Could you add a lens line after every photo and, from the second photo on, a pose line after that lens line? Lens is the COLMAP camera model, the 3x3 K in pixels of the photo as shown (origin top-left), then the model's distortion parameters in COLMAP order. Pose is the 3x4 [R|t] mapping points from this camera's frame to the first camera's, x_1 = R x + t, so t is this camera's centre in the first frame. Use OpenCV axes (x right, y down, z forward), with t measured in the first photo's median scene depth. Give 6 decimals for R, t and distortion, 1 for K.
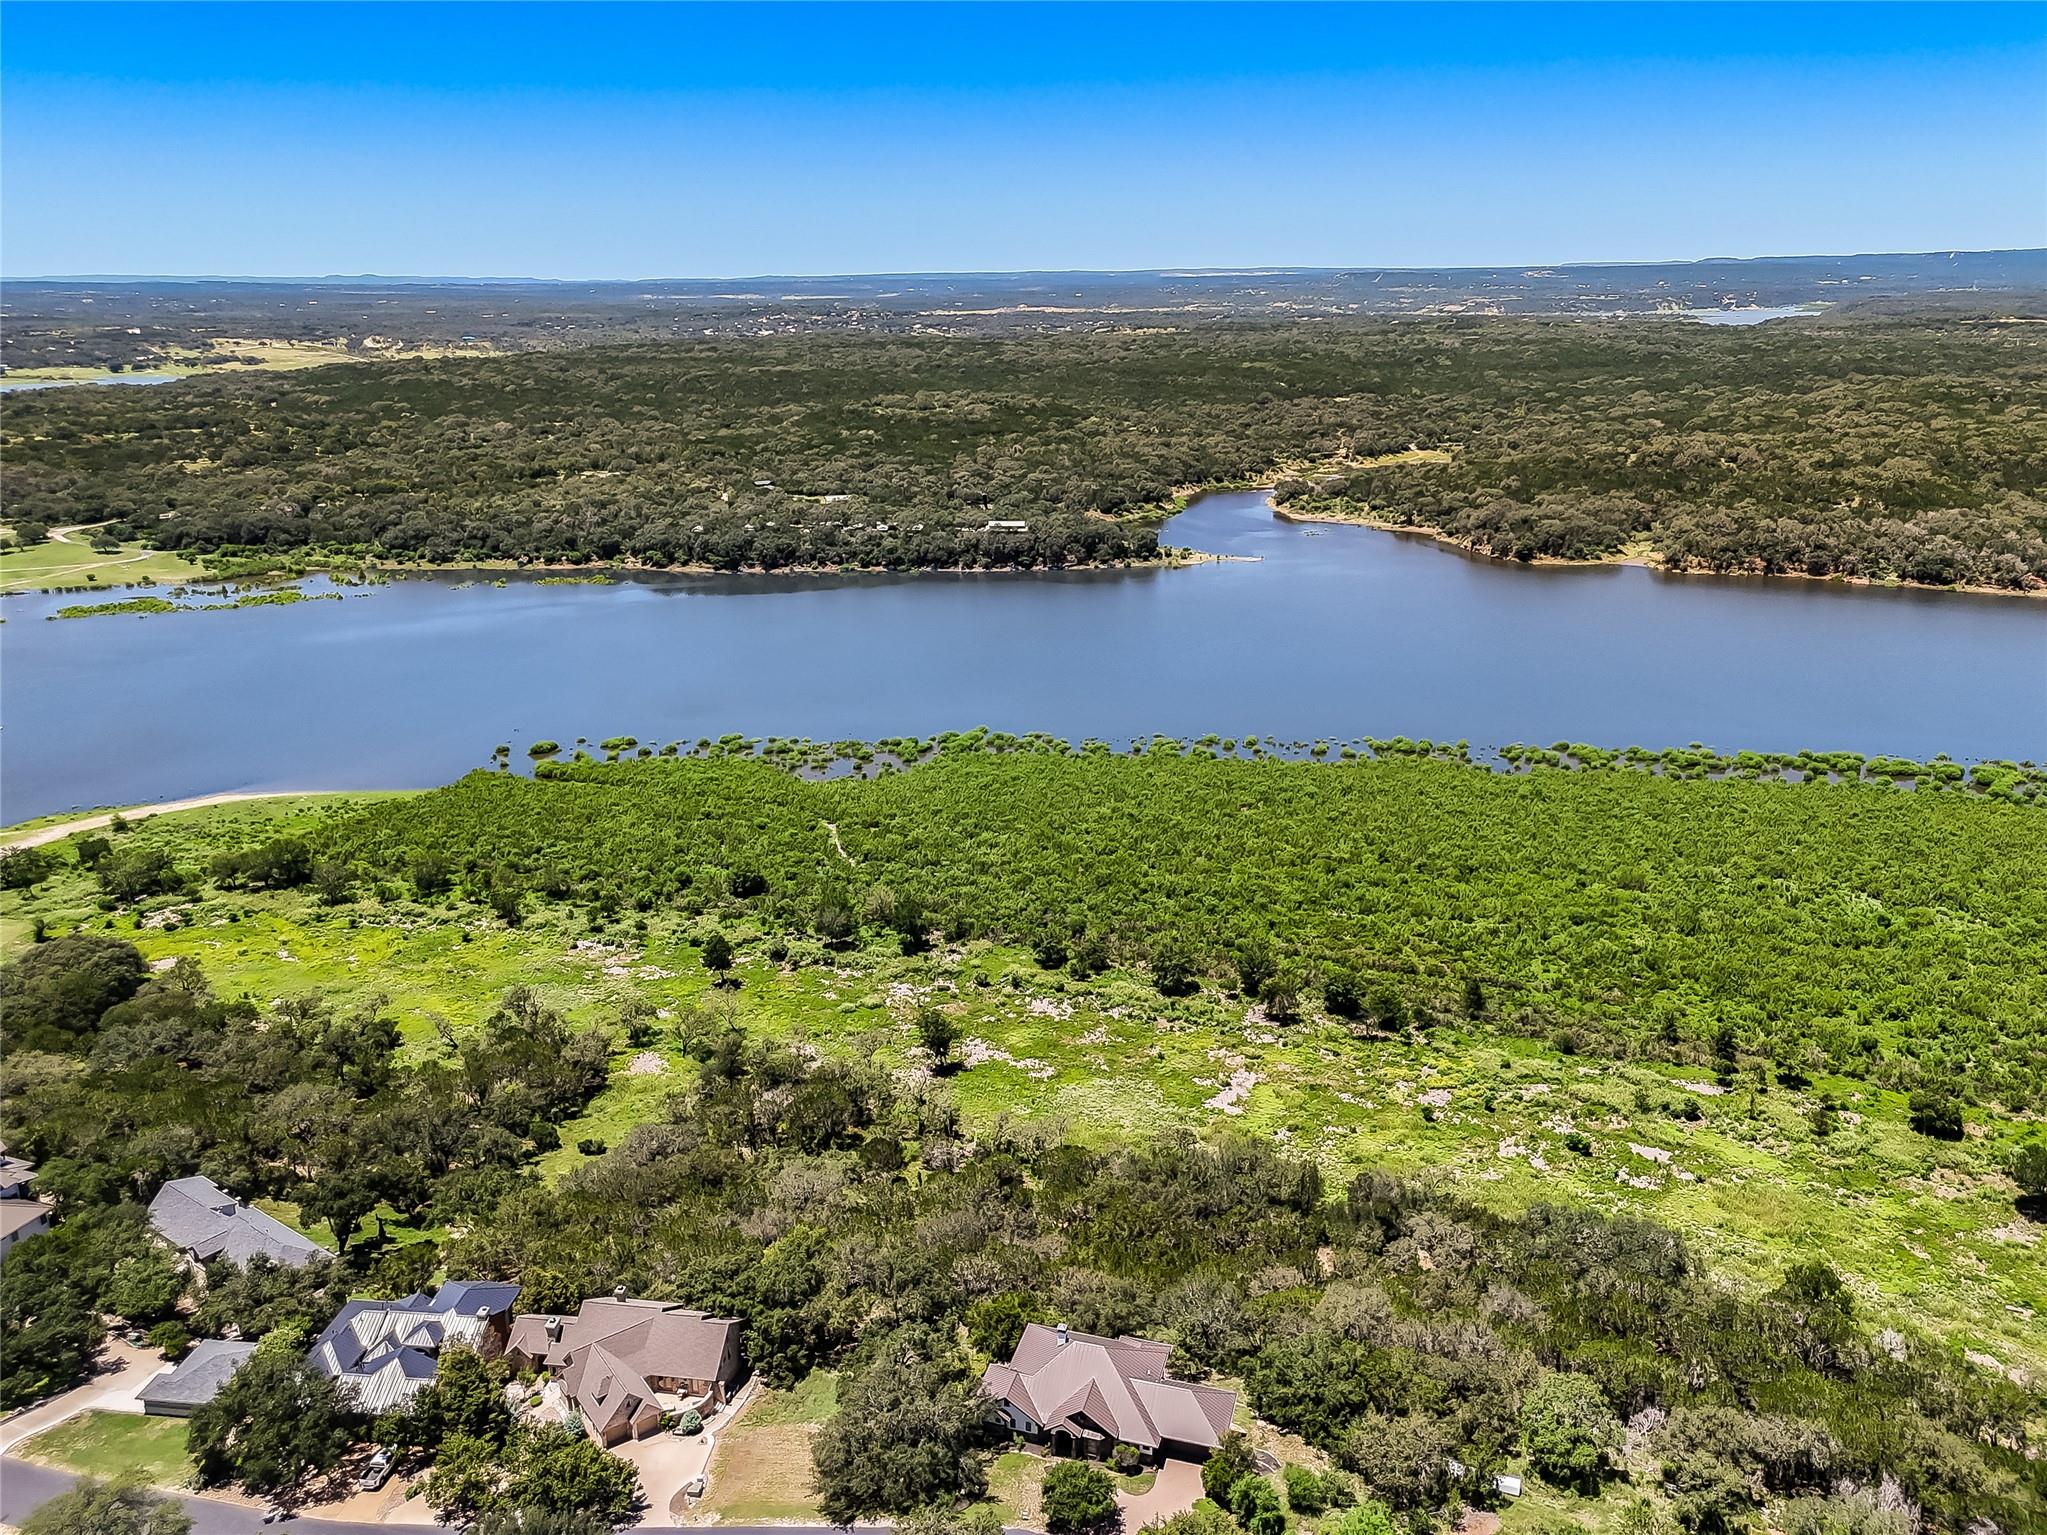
lens RADIAL K [[1543.1, 0, 1031.2], [0, 1543.1, 772.1], [0, 0, 1]] dist [0.074322, -0.070387]
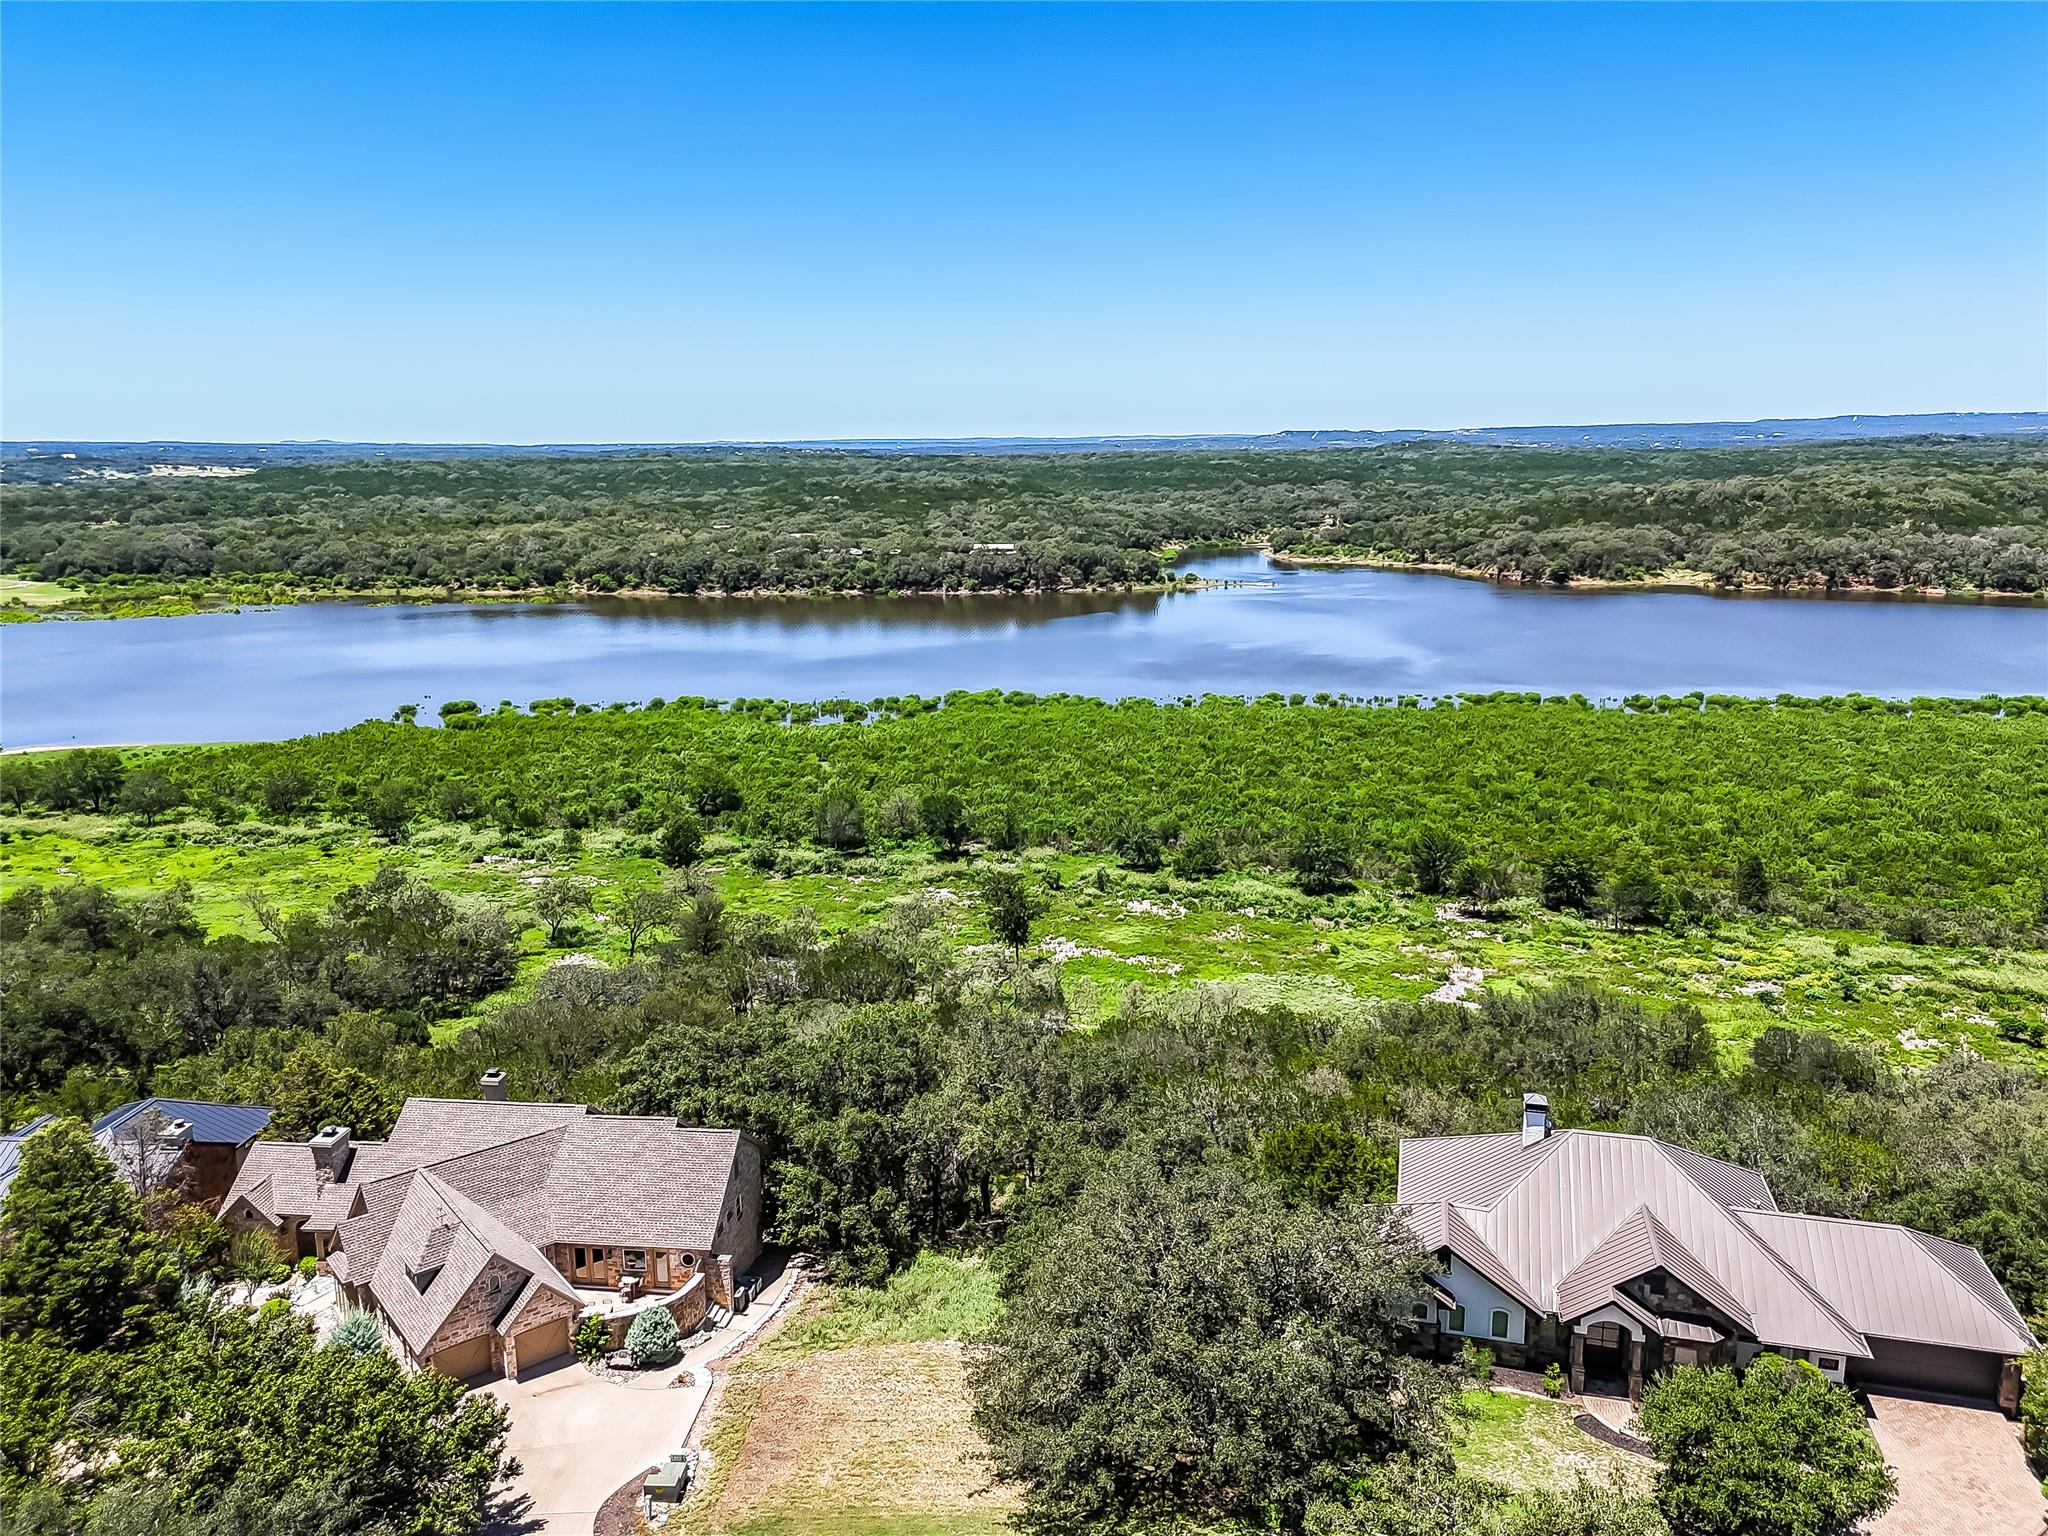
lens RADIAL K [[1524.3, 0, 1026.4], [0, 1524.3, 773.4], [0, 0, 1]] dist [0.068964, -0.055414]
pose [[0.999417, -0.007663, 0.033269, -0.029507], [0.011056, 0.994617, -0.103029, 0.069327], [-0.032301, 0.103337, 0.994122, 0.129660]]
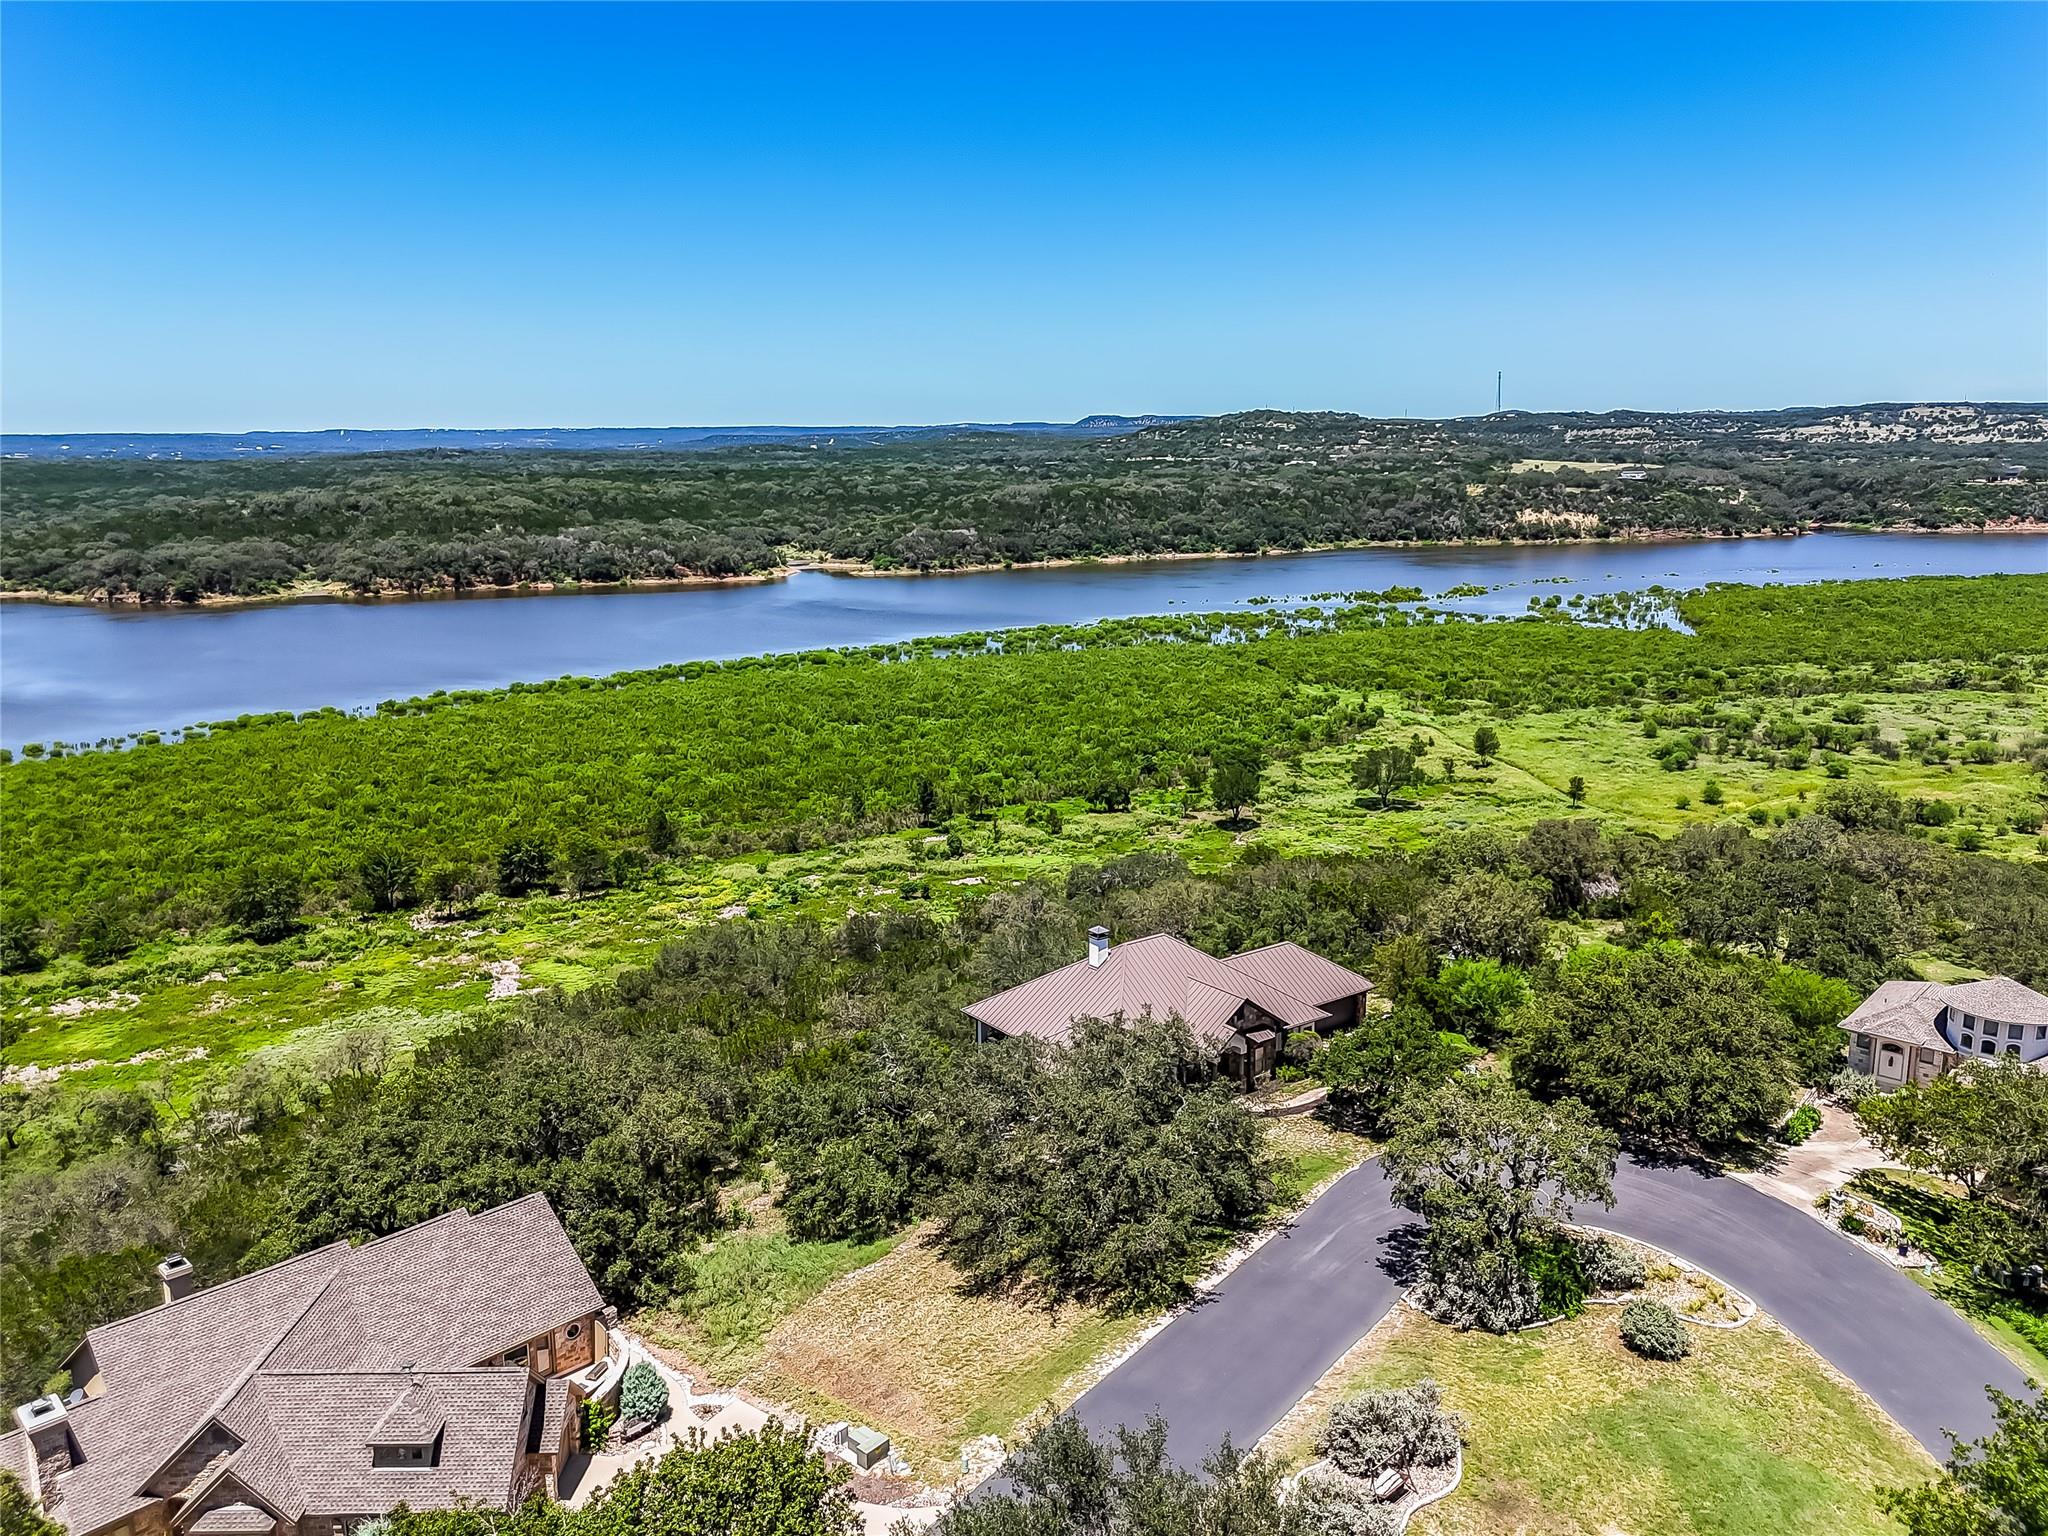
lens RADIAL K [[1524.3, 0, 1026.4], [0, 1524.3, 773.4], [0, 0, 1]] dist [0.068964, -0.055414]
pose [[0.598588, -0.169141, 0.782997, -0.095181], [0.254767, 0.966900, 0.014102, 0.064003], [-0.759464, 0.191040, 0.621866, 0.148059]]
